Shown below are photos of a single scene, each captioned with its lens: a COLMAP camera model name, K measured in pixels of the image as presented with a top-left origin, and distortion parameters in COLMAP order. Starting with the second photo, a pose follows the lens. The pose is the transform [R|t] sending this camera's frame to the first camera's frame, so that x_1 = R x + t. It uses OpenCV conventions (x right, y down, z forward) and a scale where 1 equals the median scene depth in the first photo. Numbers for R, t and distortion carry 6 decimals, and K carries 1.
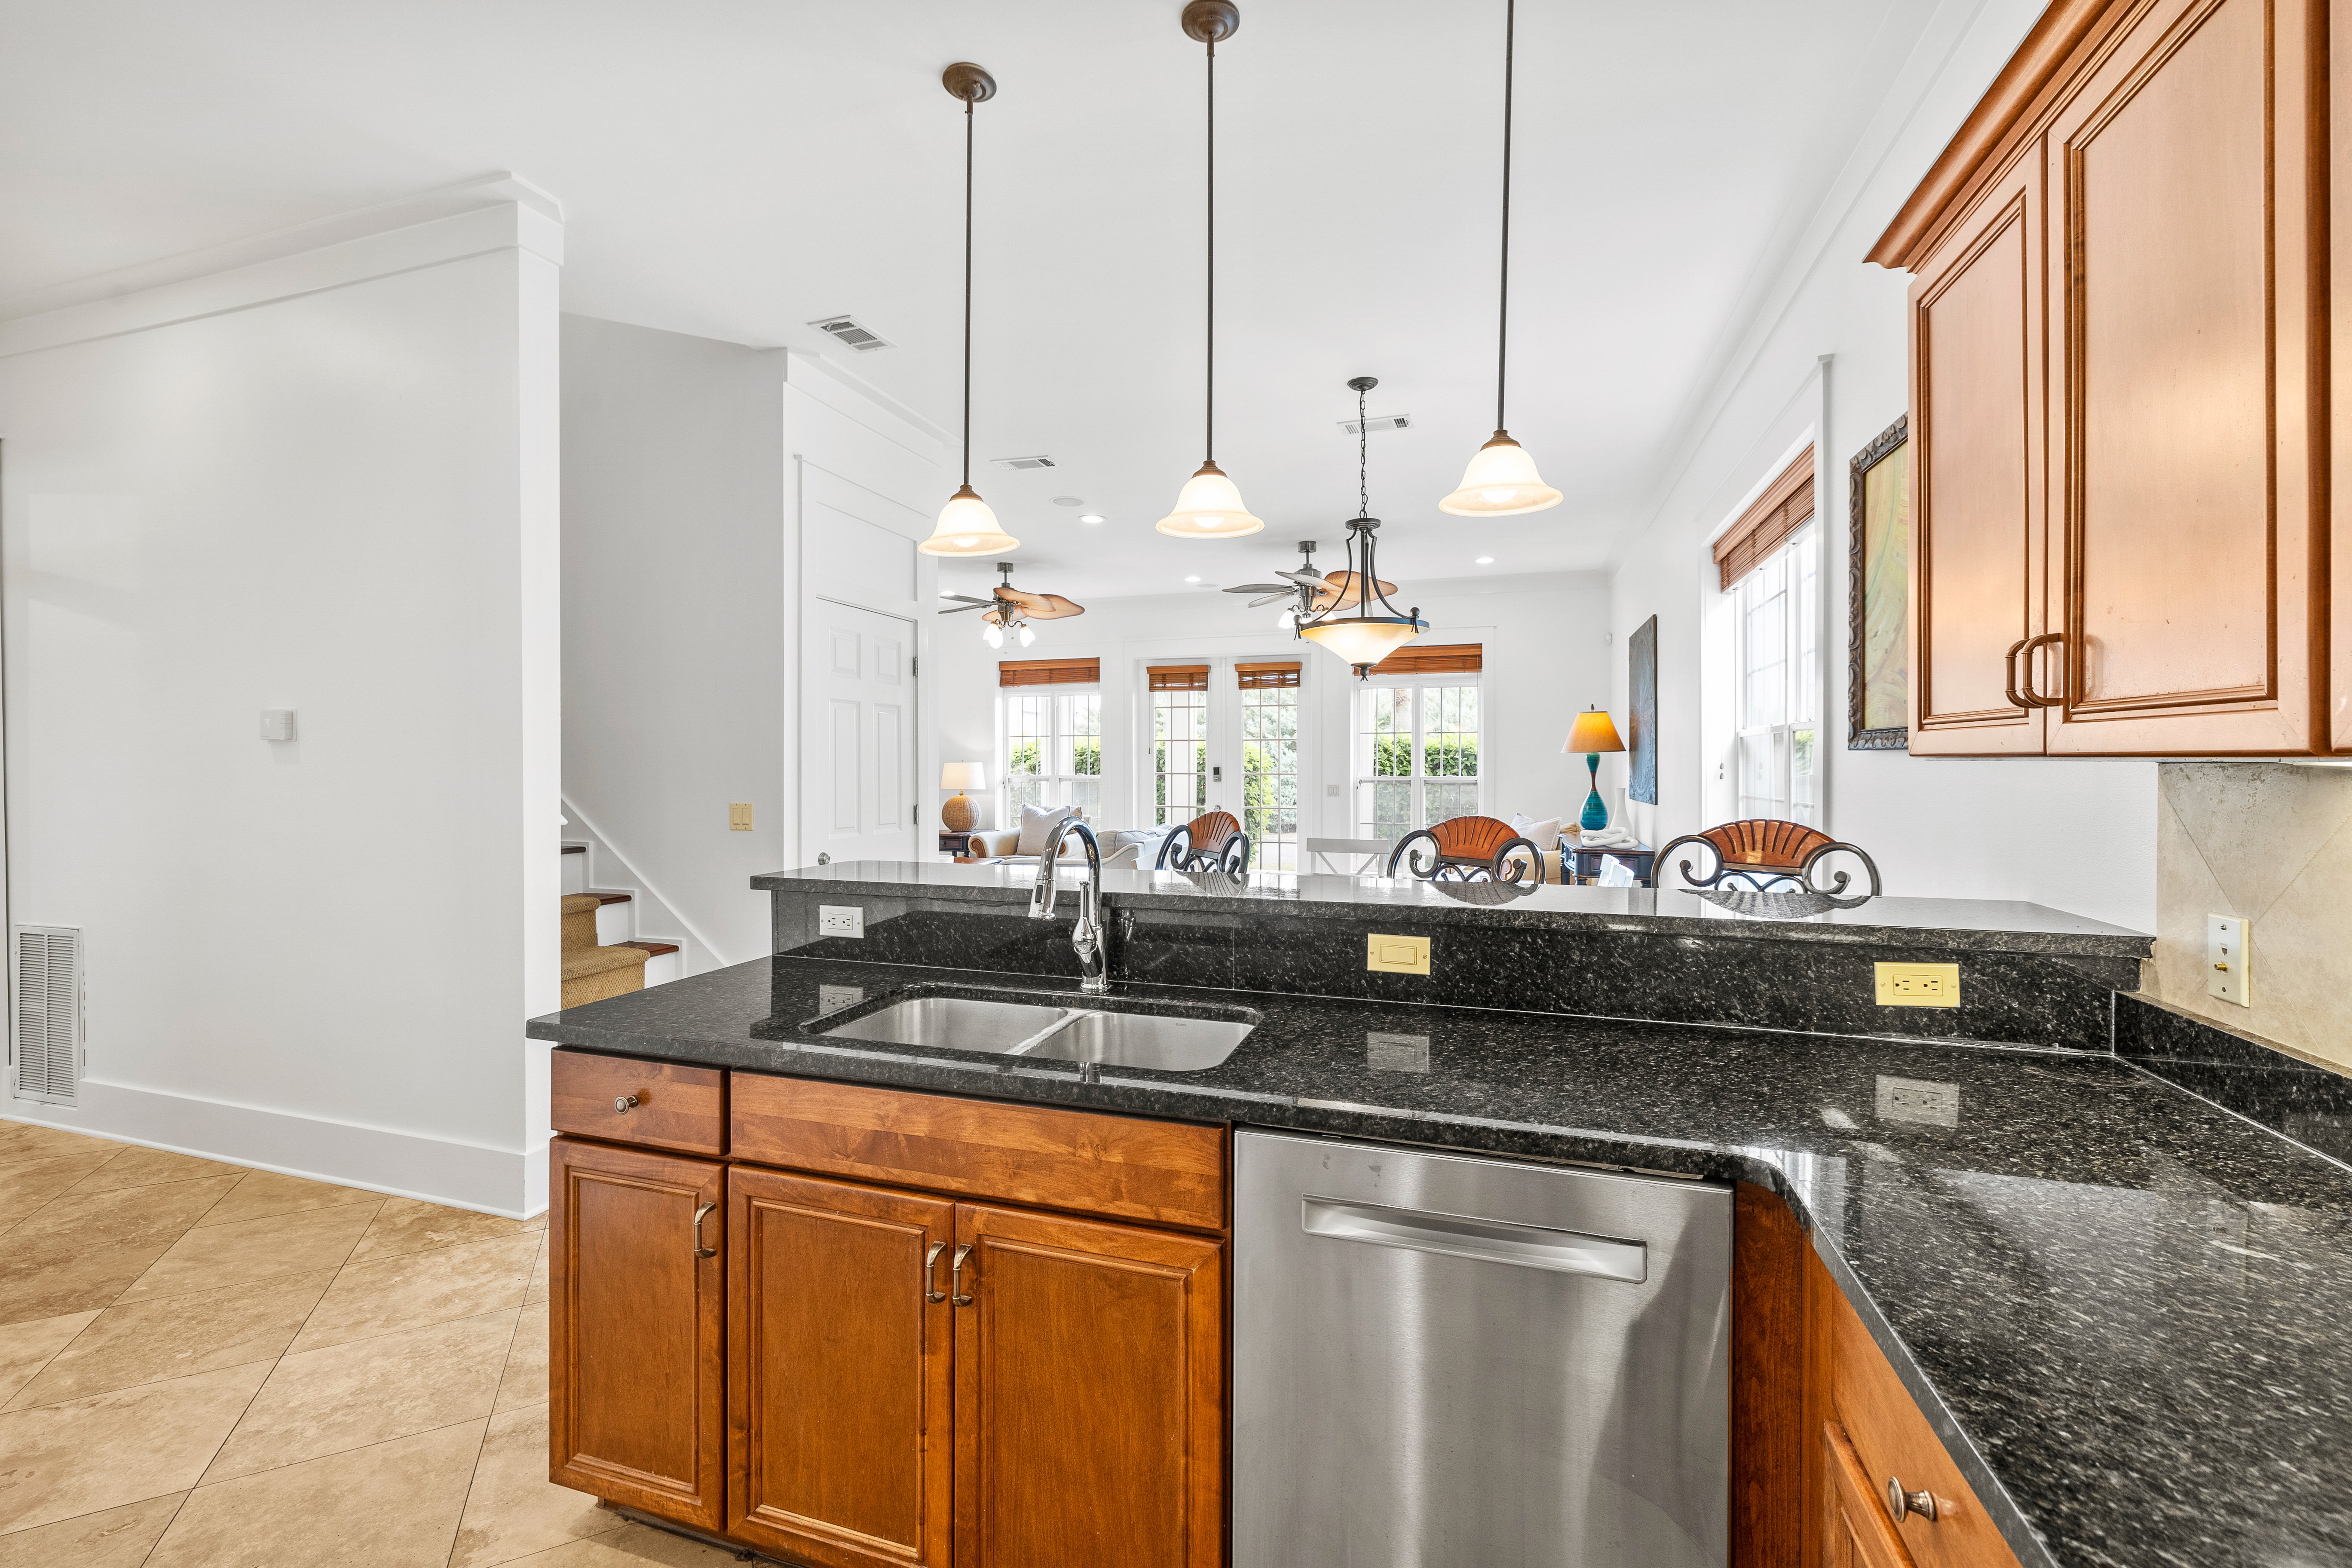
lens RADIAL K [[980.4, 0, 1177.6], [0, 980.4, 765.4], [0, 0, 1]] dist [-0.002061, -0.000198]
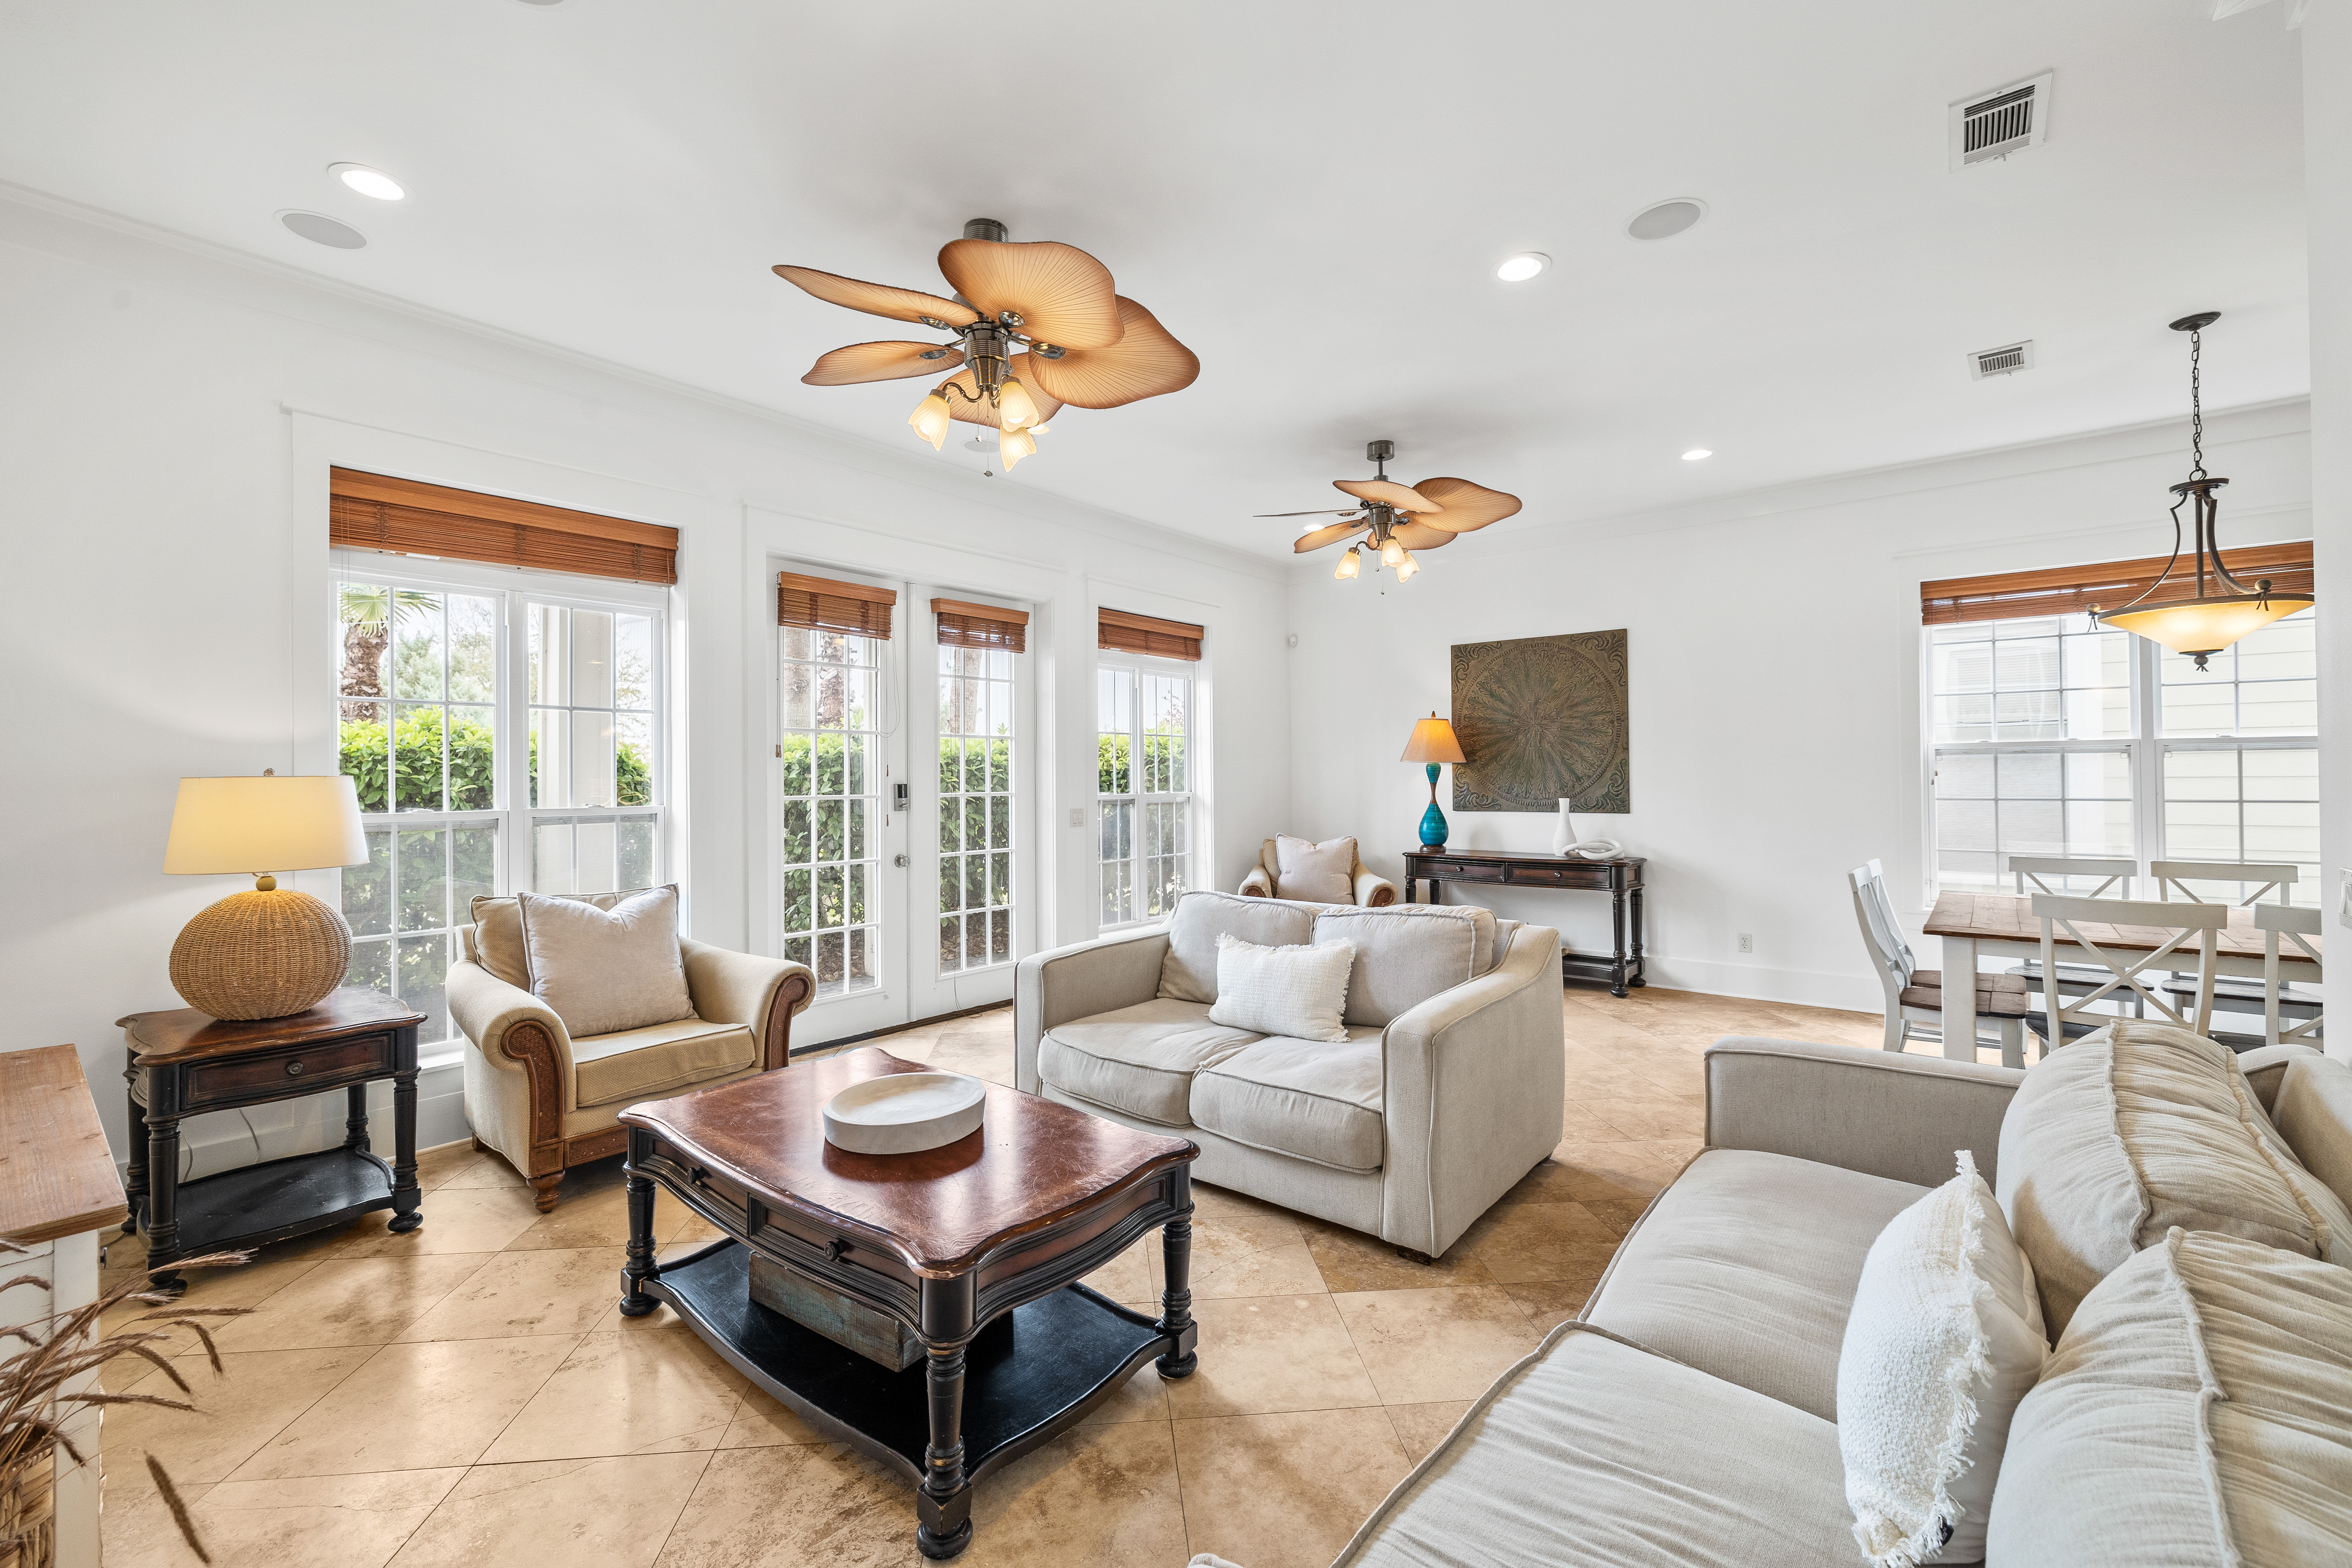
lens RADIAL K [[980.4, 0, 1177.6], [0, 980.4, 765.4], [0, 0, 1]] dist [-0.002061, -0.000198]
pose [[0.360840, 0.008145, 0.932592, -0.397311], [0.013322, 0.999815, -0.013887, 0.001337], [-0.932533, 0.017435, 0.360664, 0.649105]]
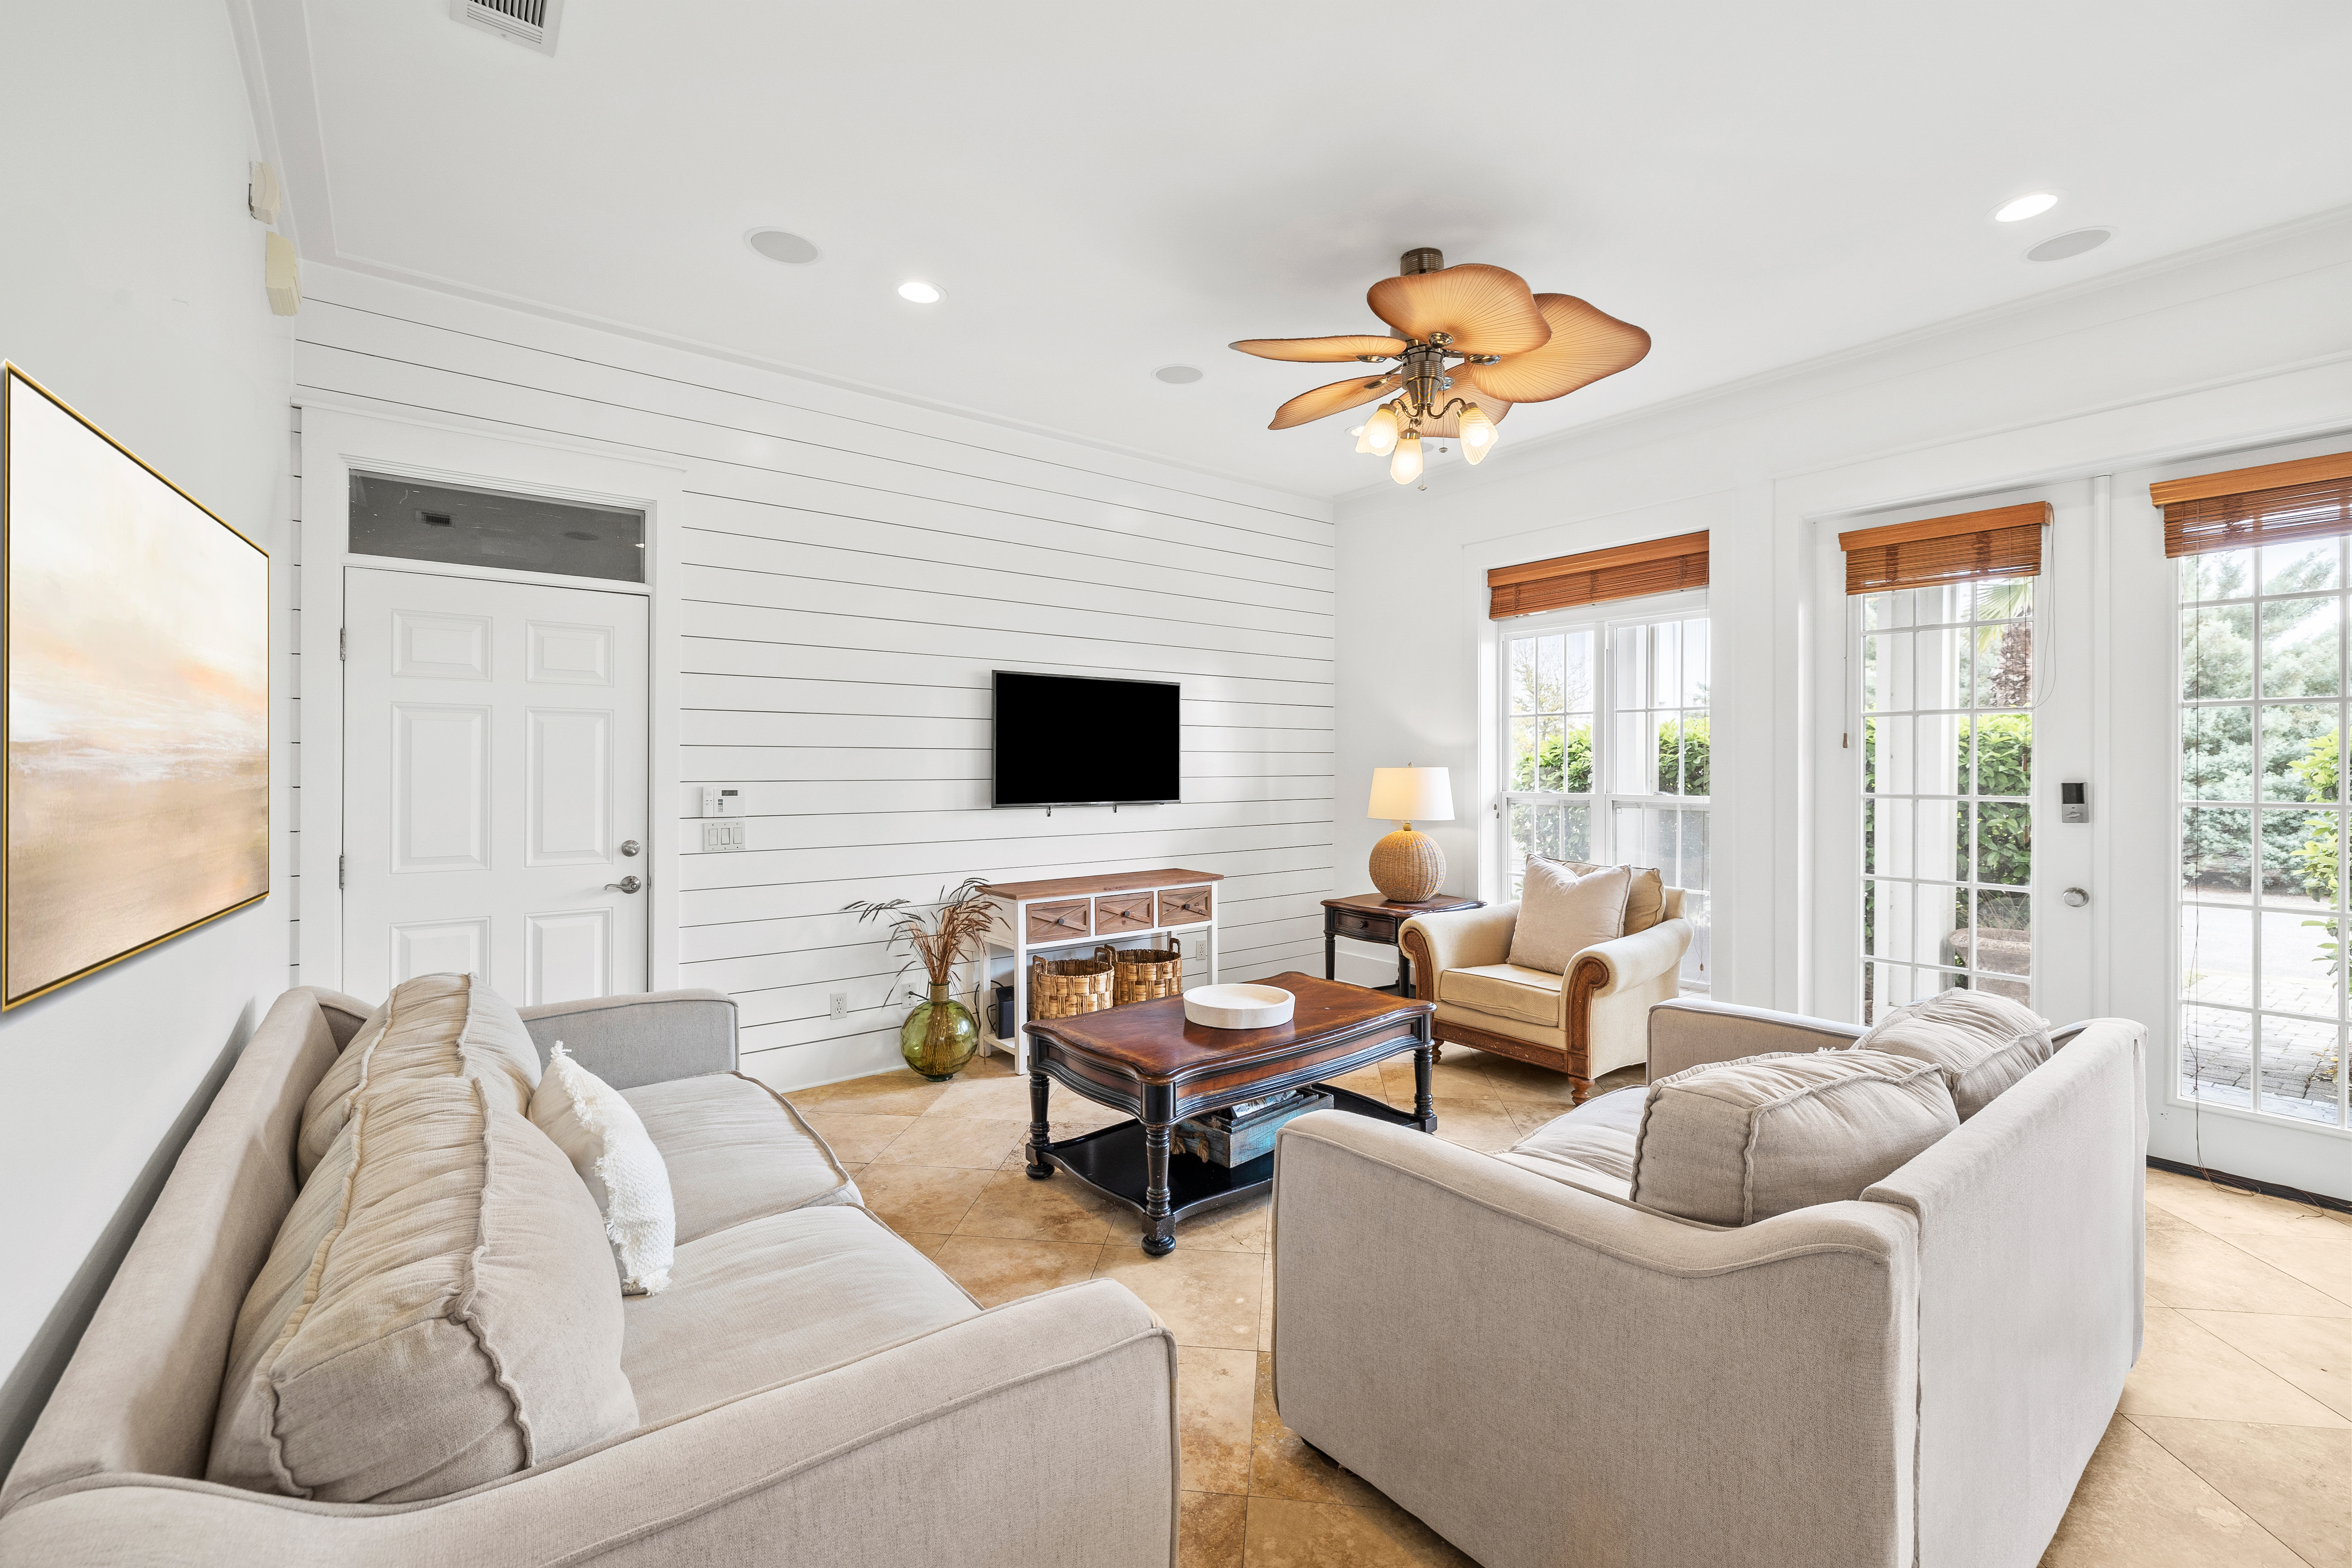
lens RADIAL K [[980.4, 0, 1177.6], [0, 980.4, 765.4], [0, 0, 1]] dist [-0.002061, -0.000198]
pose [[0.832308, 0.002892, -0.554306, -0.034636], [-0.008431, 0.999937, -0.007442, 0.001132], [0.554250, 0.010867, 0.832280, 0.505090]]
